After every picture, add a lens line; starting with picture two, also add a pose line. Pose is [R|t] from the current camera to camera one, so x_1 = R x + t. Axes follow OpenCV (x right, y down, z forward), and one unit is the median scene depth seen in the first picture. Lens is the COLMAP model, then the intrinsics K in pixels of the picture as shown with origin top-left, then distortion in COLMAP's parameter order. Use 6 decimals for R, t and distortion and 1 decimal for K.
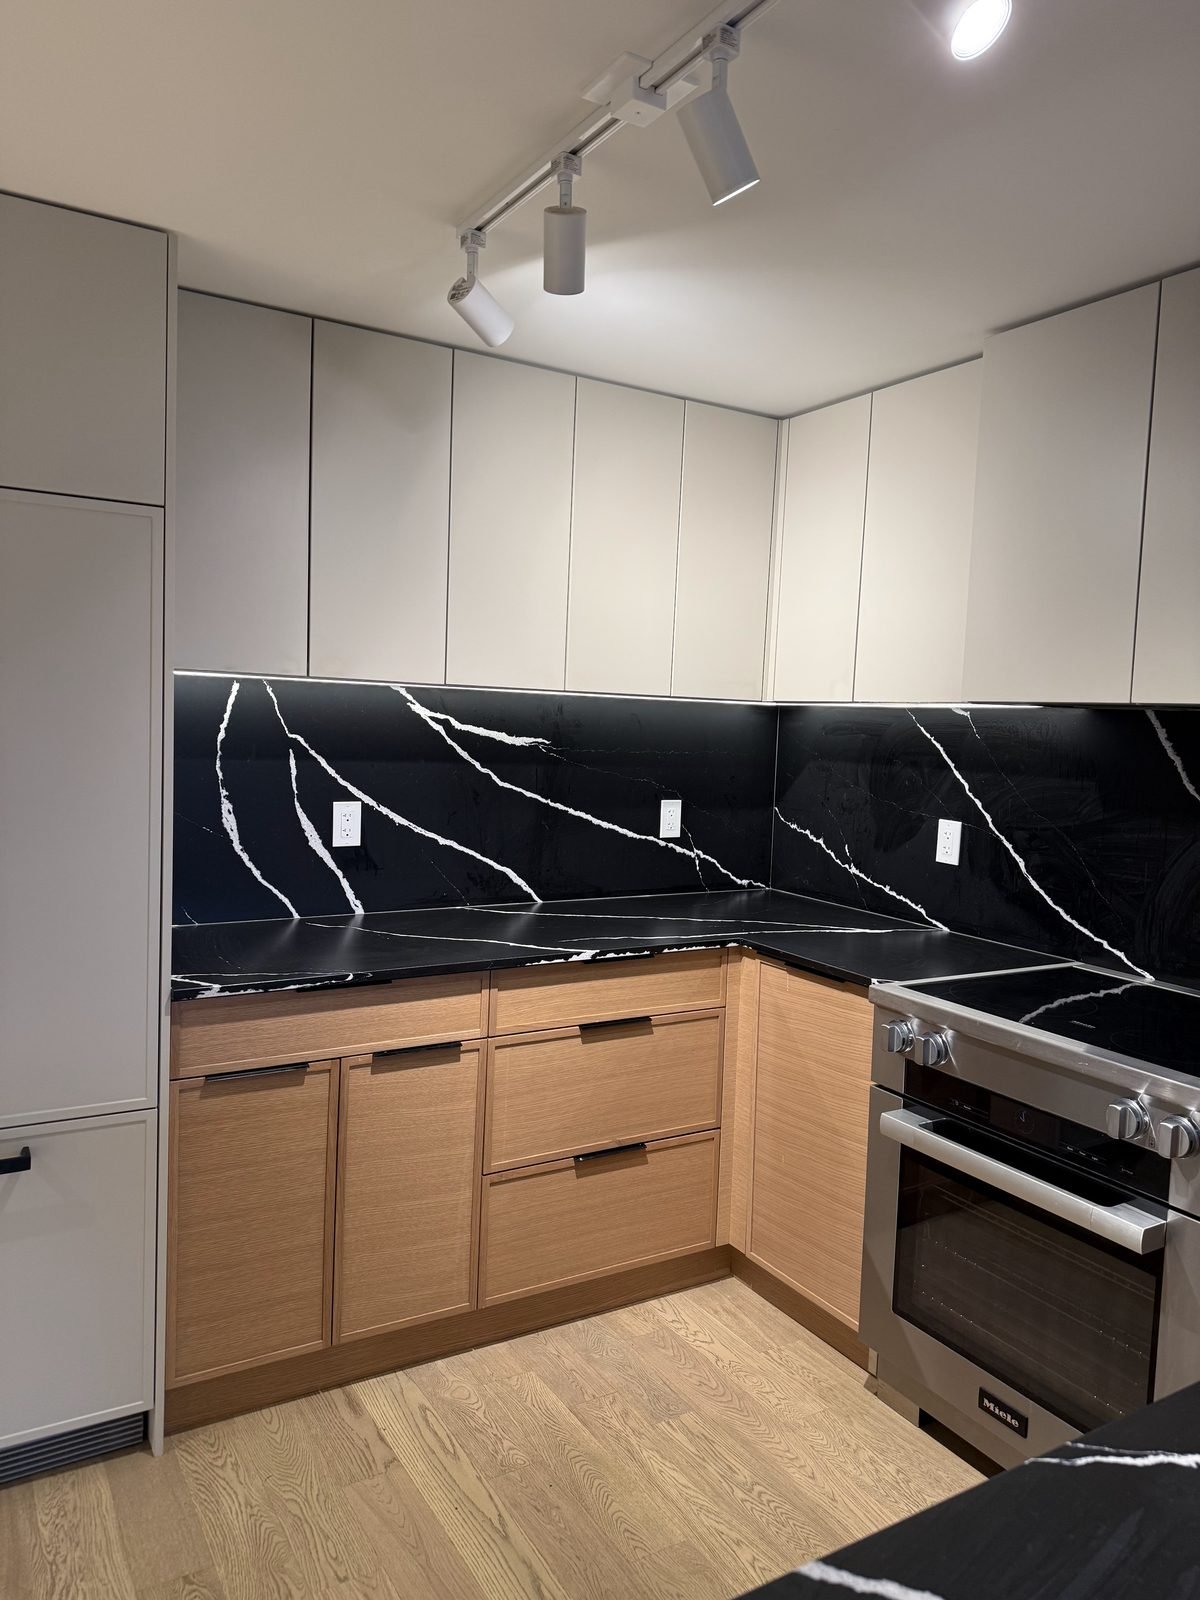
lens RADIAL K [[1132.7, 0, 600.0], [0, 1132.7, 800.0], [0, 0, 1]] dist [0.017220, -0.011180]
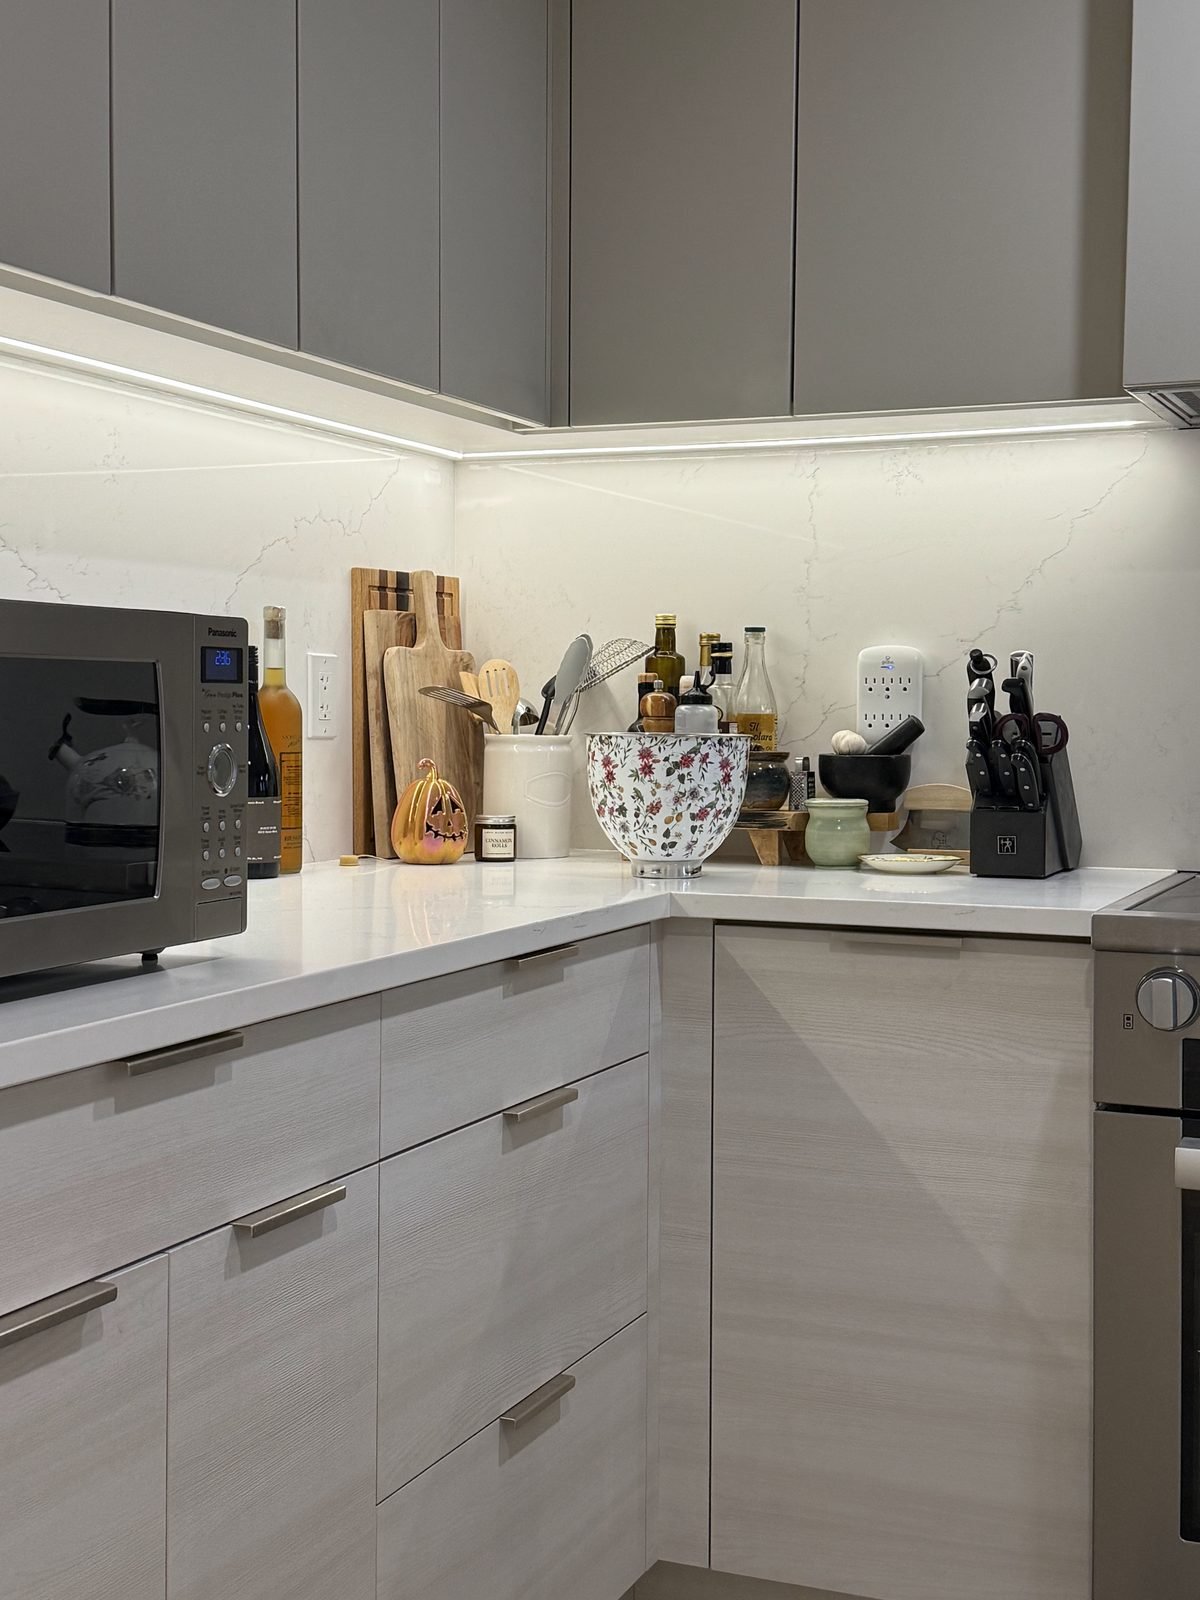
lens RADIAL K [[2125.7, 0, 634.7], [0, 2125.7, 801.7], [0, 0, 1]] dist [0.179931, -0.033075]
pose [[0.795816, -0.066713, 0.601853, -0.459814], [0.074328, 0.997159, 0.012248, 0.075448], [-0.600960, 0.034988, 0.798513, 0.313710]]
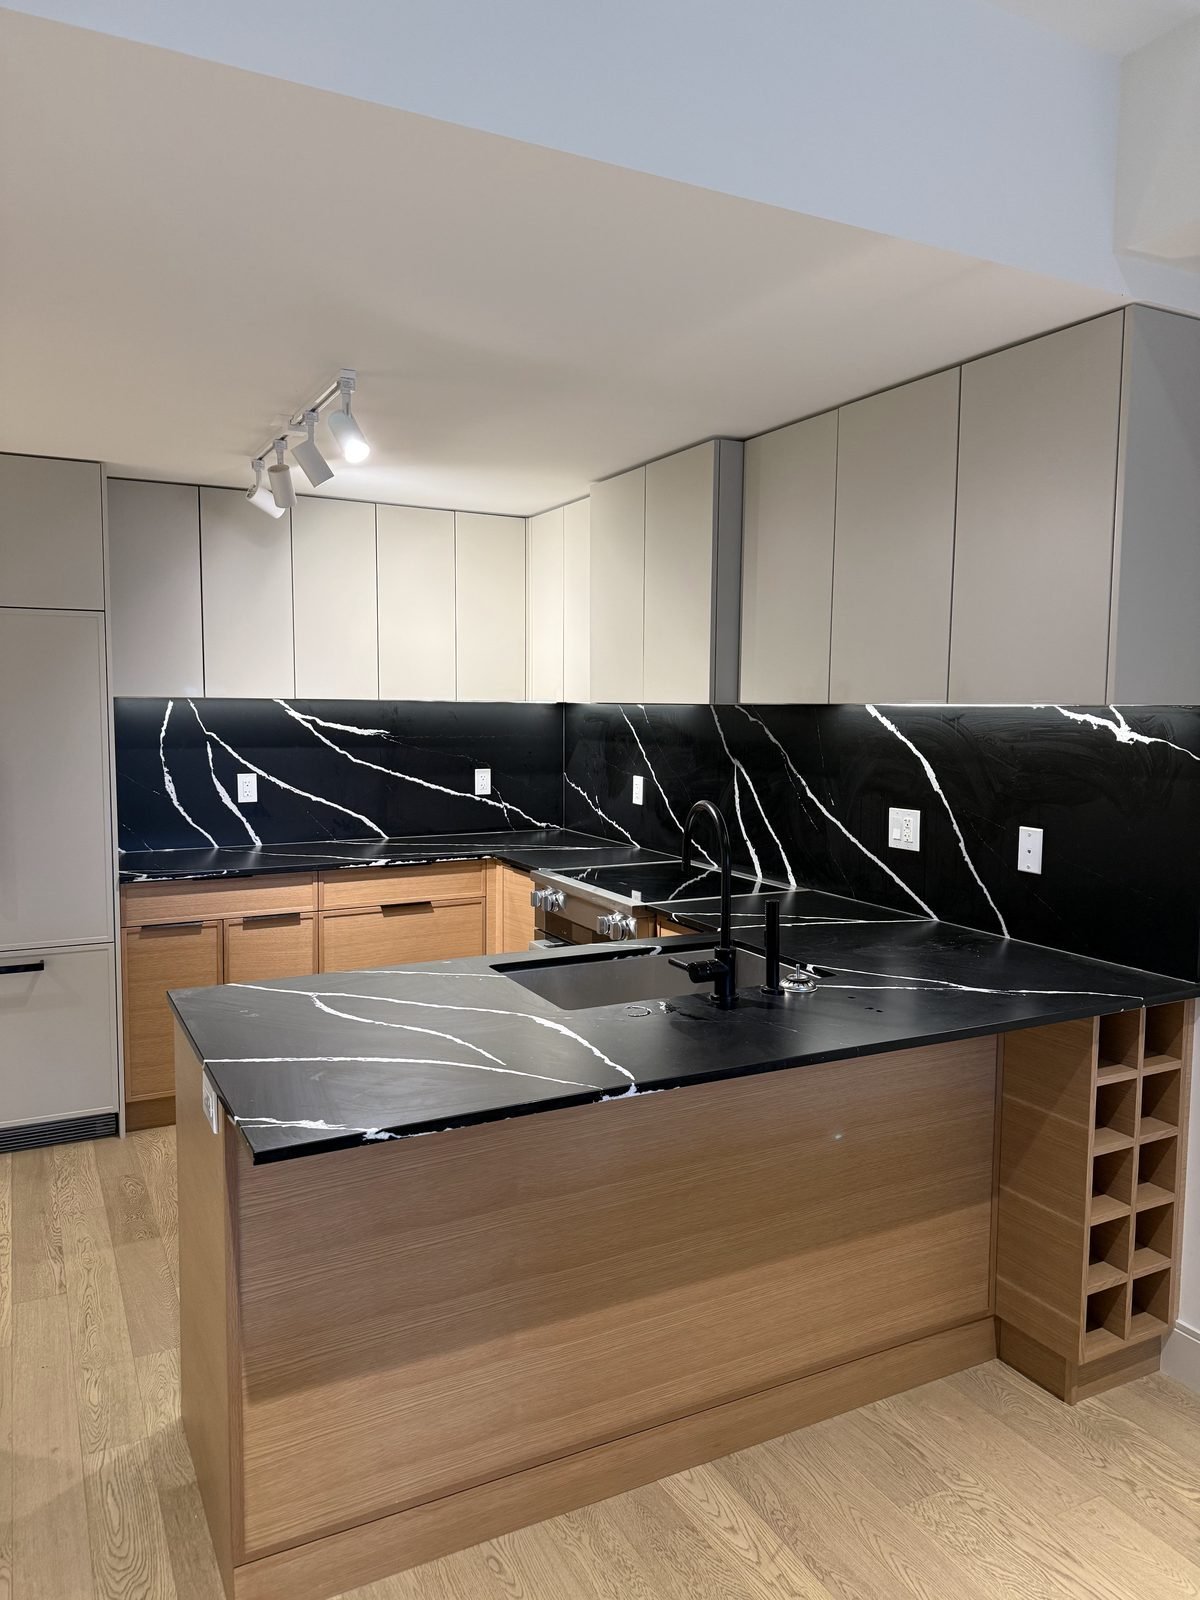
lens RADIAL K [[1132.7, 0, 600.0], [0, 1132.7, 800.0], [0, 0, 1]] dist [0.017220, -0.011180]
pose [[0.997914, -0.026487, -0.058869, 0.395046], [0.027199, 0.999566, 0.011328, 0.036622], [0.058543, -0.012905, 0.998201, -0.603267]]
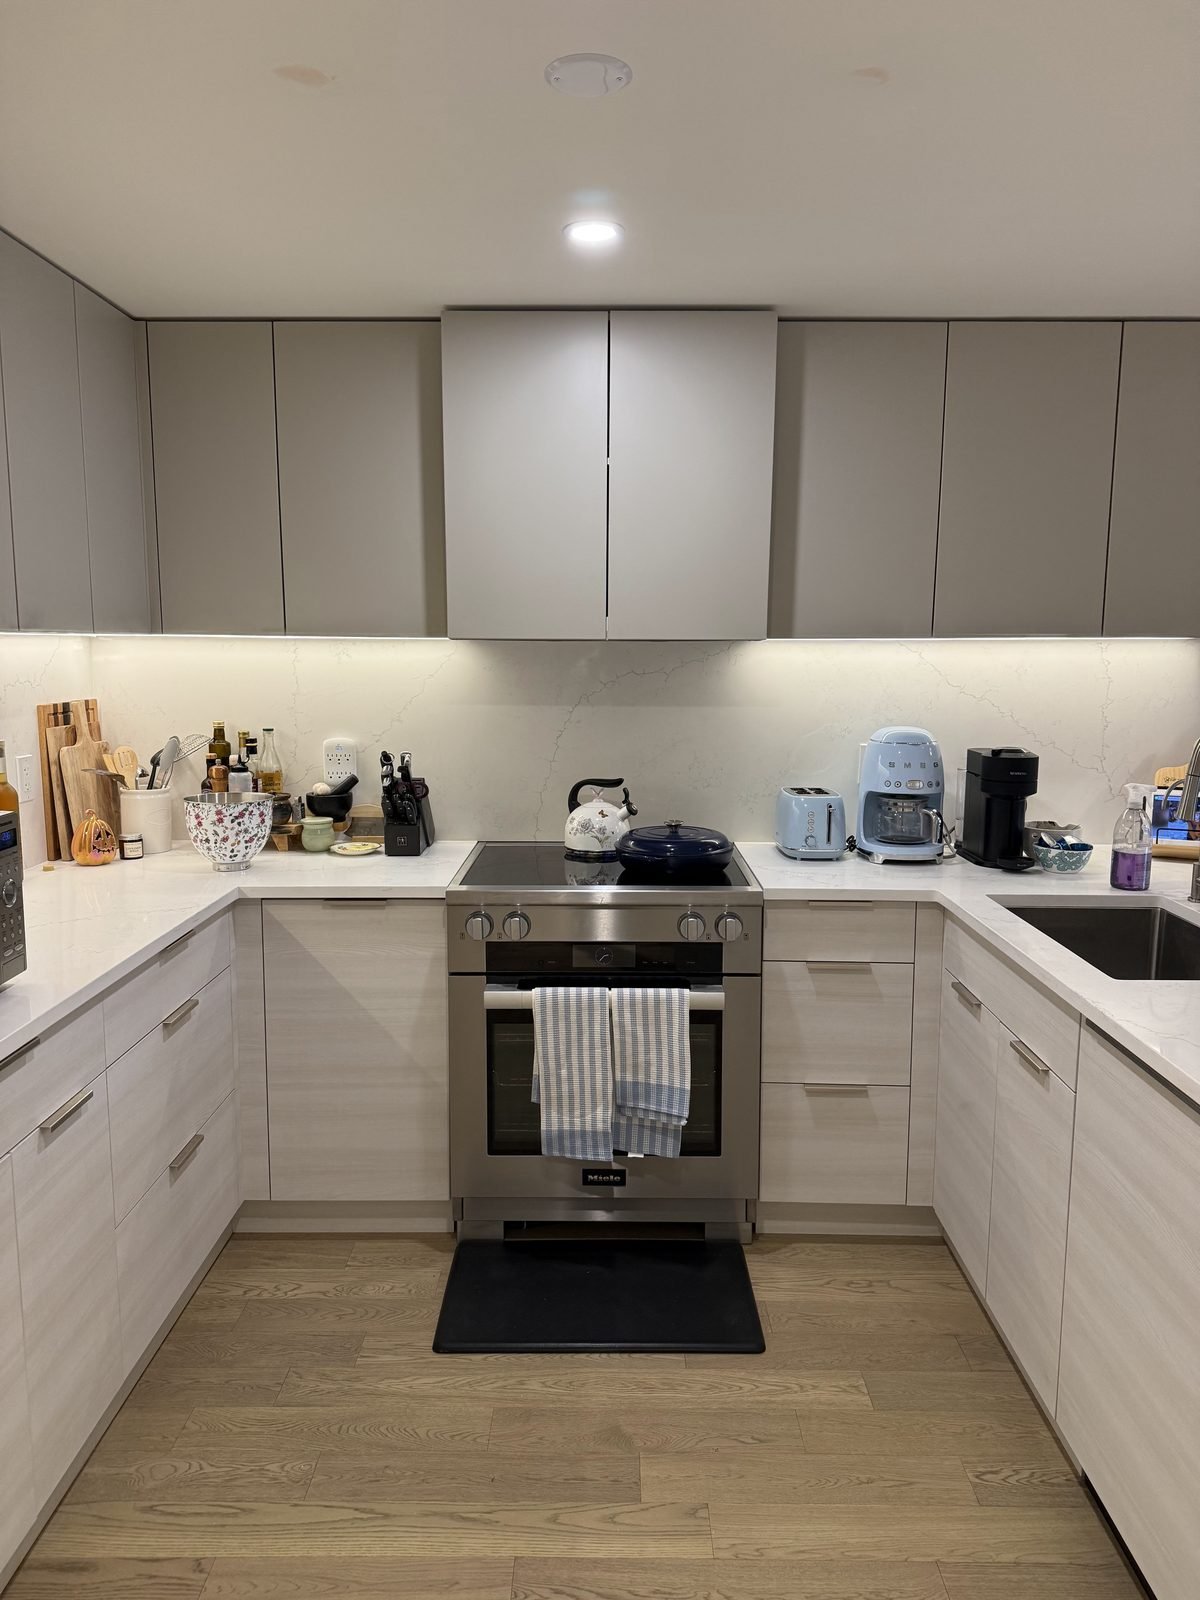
lens RADIAL K [[1109.8, 0, 608.9], [0, 1109.8, 800.3], [0, 0, 1]] dist [0.088672, -0.103282]
pose [[0.516405, -0.156125, 0.841992, -0.543342], [0.083257, 0.987735, 0.132087, -0.055823], [-0.852287, 0.001891, 0.523070, 0.251766]]
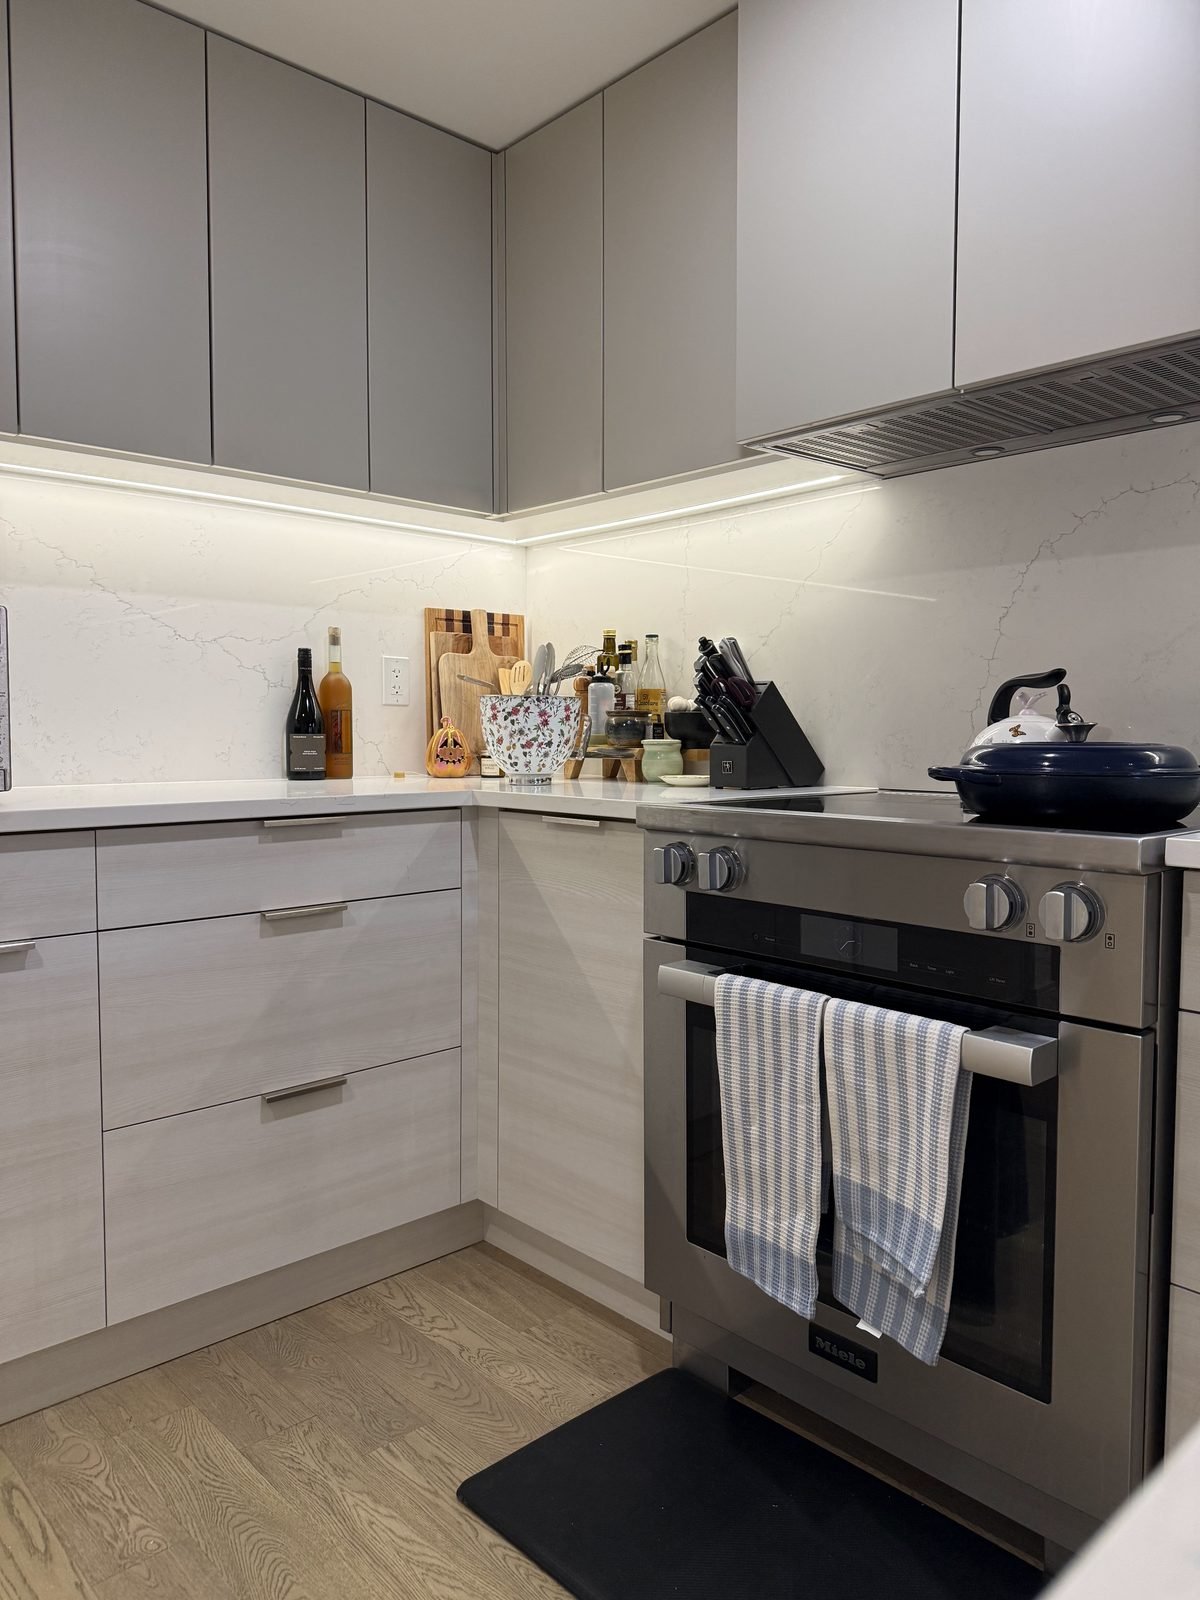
lens RADIAL K [[1139.6, 0, 578.4], [0, 1139.6, 777.8], [0, 0, 1]] dist [0.063750, -0.041703]
pose [[0.981930, -0.049728, 0.182592, 0.059128], [0.054499, 0.998289, -0.021203, 0.142764], [-0.181225, 0.030771, 0.982960, 0.240599]]
